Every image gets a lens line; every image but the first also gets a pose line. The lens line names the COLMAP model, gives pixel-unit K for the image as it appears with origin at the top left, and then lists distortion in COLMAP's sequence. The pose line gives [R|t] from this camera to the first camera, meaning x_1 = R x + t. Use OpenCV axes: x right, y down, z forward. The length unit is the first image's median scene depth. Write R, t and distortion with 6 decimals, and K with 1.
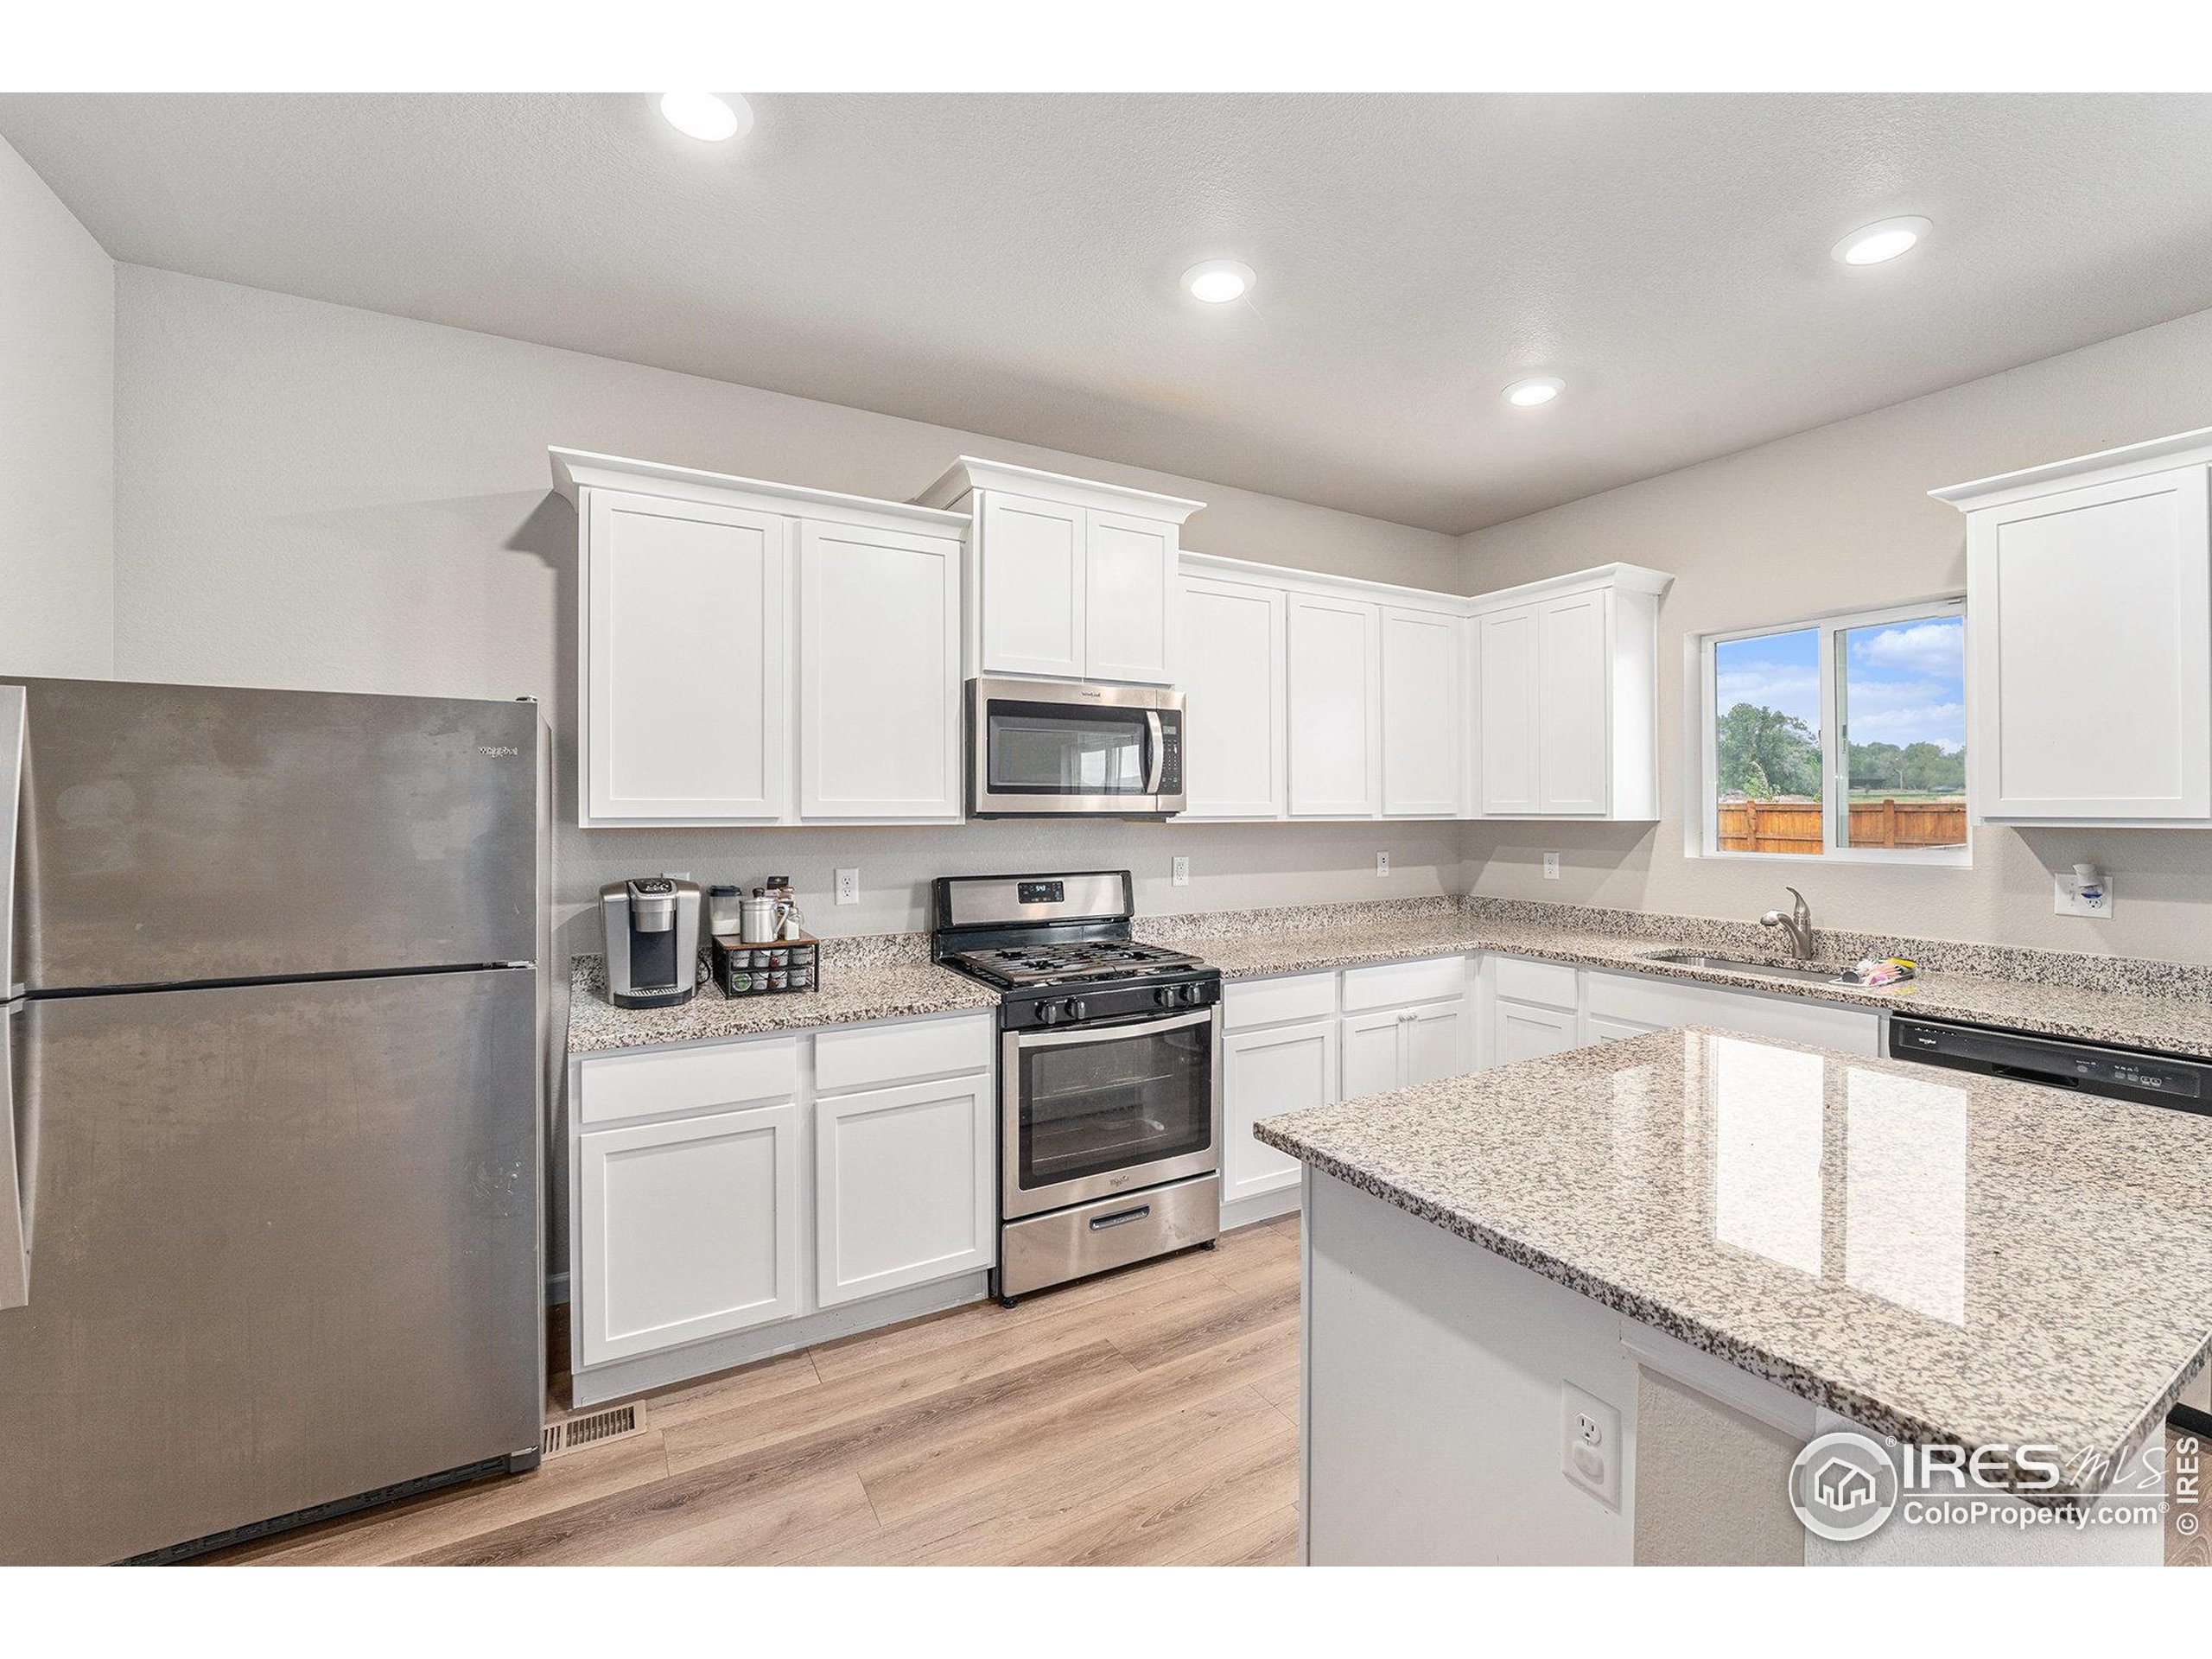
lens RADIAL K [[940.9, 0, 1148.2], [0, 940.9, 803.4], [0, 0, 1]] dist [-0.001973, 0.000879]
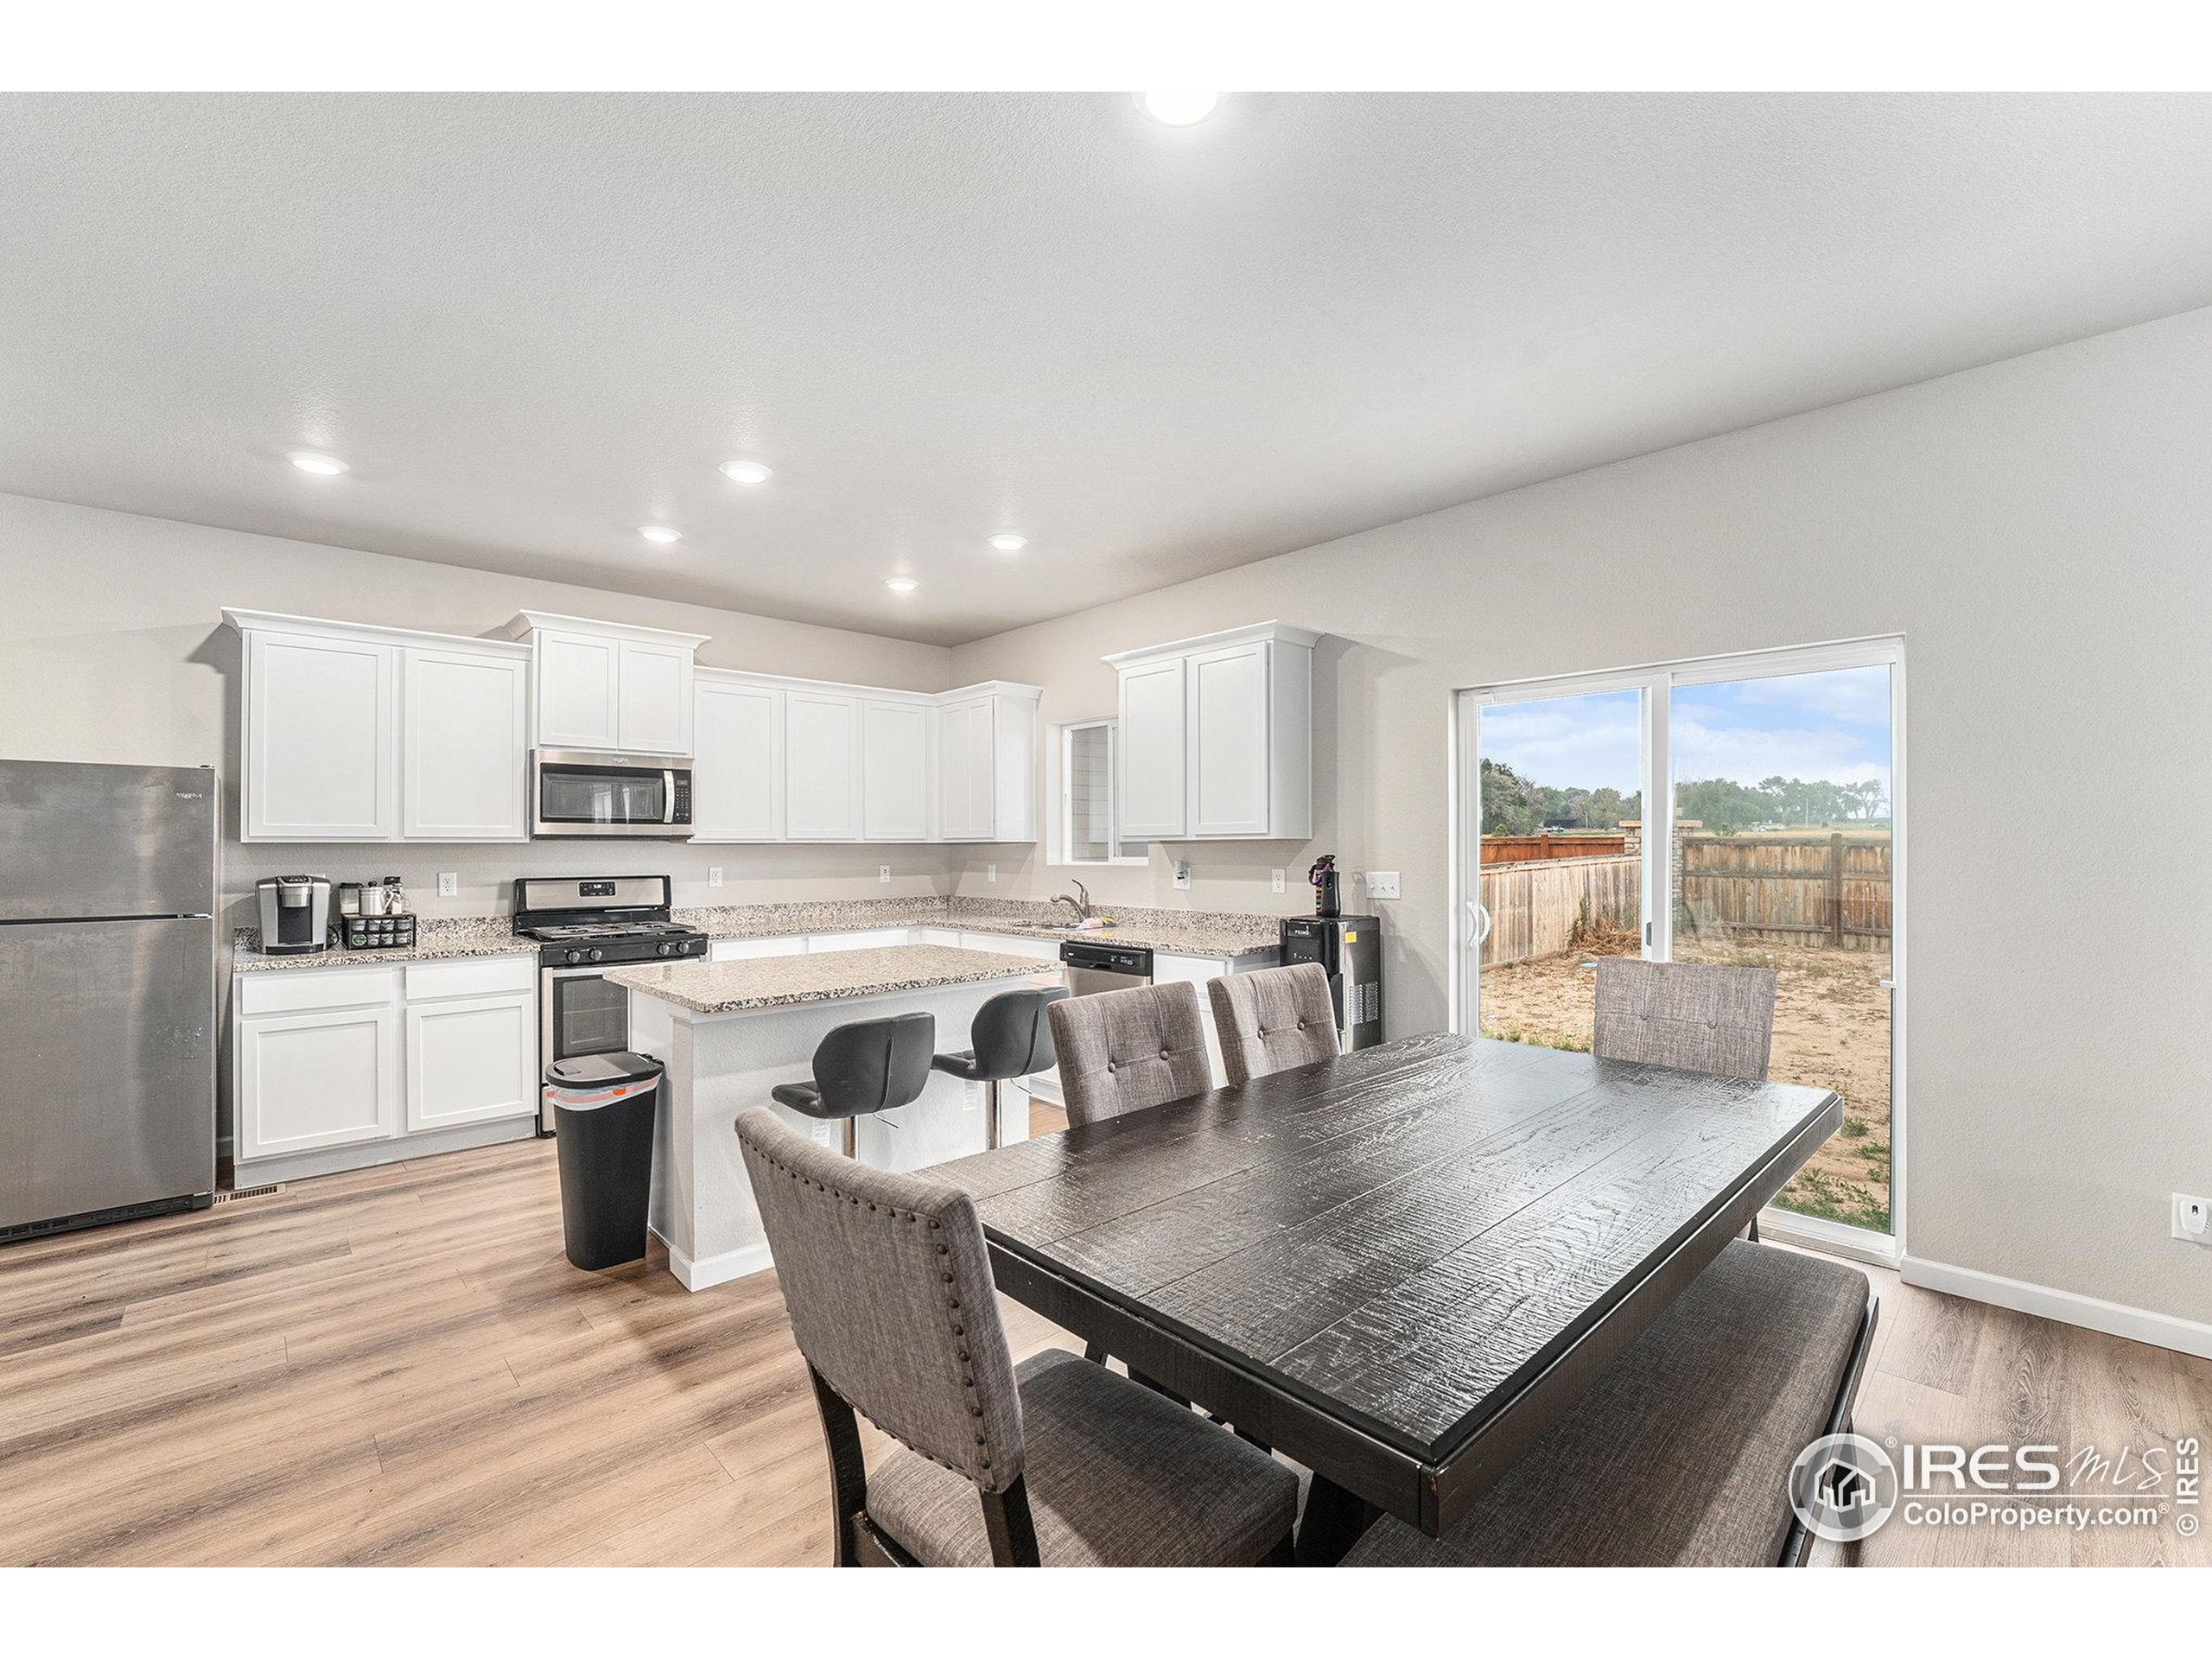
lens RADIAL K [[940.9, 0, 1105.0], [0, 940.9, 835.8], [0, 0, 1]] dist [-0.001973, 0.000879]
pose [[0.980875, -0.001517, 0.194635, 0.476909], [0.003038, 0.999967, -0.007519, 0.028407], [-0.194617, 0.007967, 0.980847, -0.775977]]
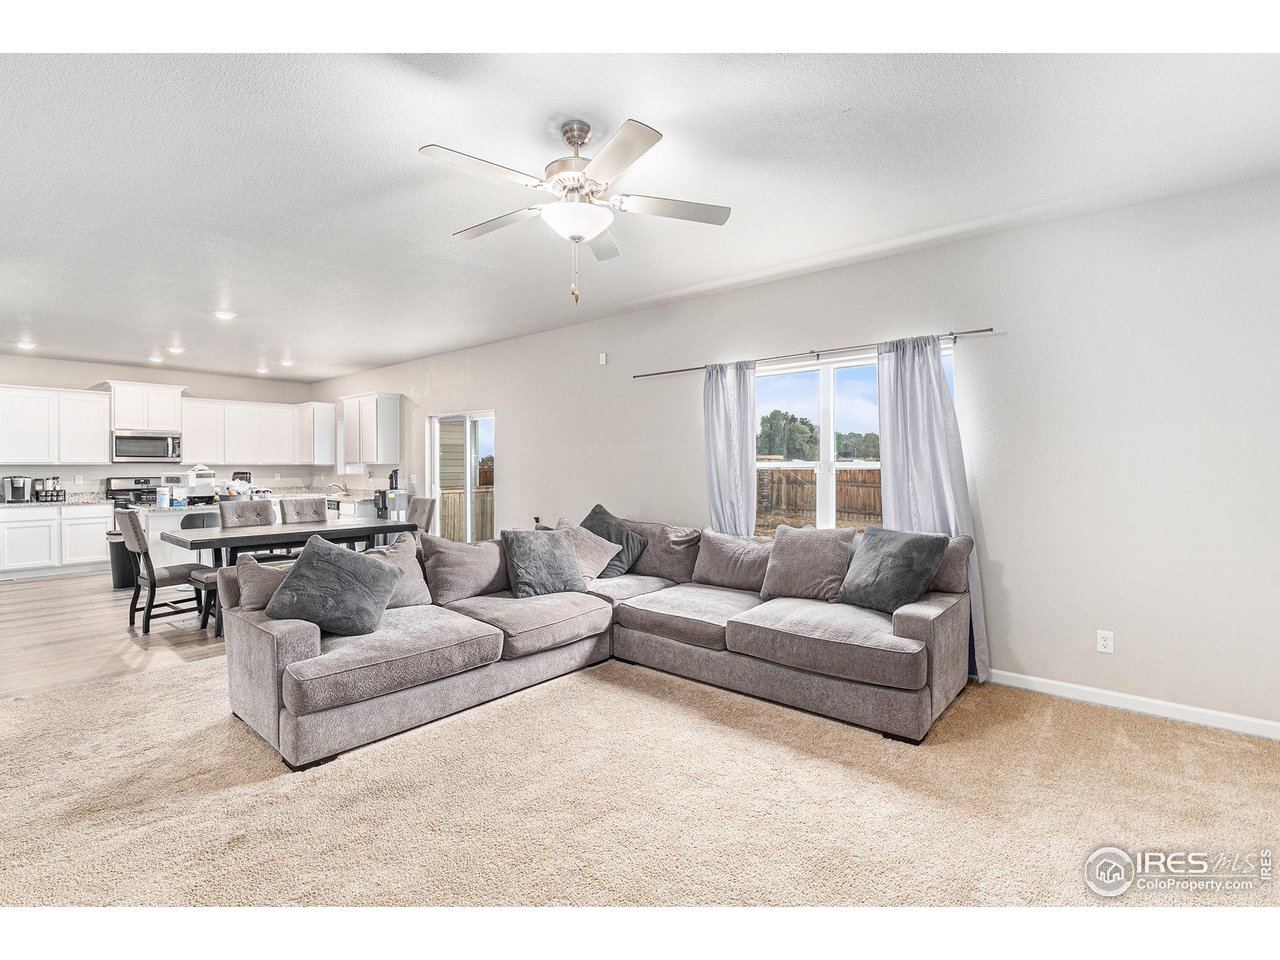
lens RADIAL K [[599.2, 0, 635.7], [0, 599.2, 471.9], [0, 0, 1]] dist [-0.000832, 0.001340]
pose [[0.953106, -0.003630, 0.302616, 1.358792], [0.000088, 0.999931, 0.011719, 0.026897], [-0.302638, -0.011143, 0.953041, -2.509998]]
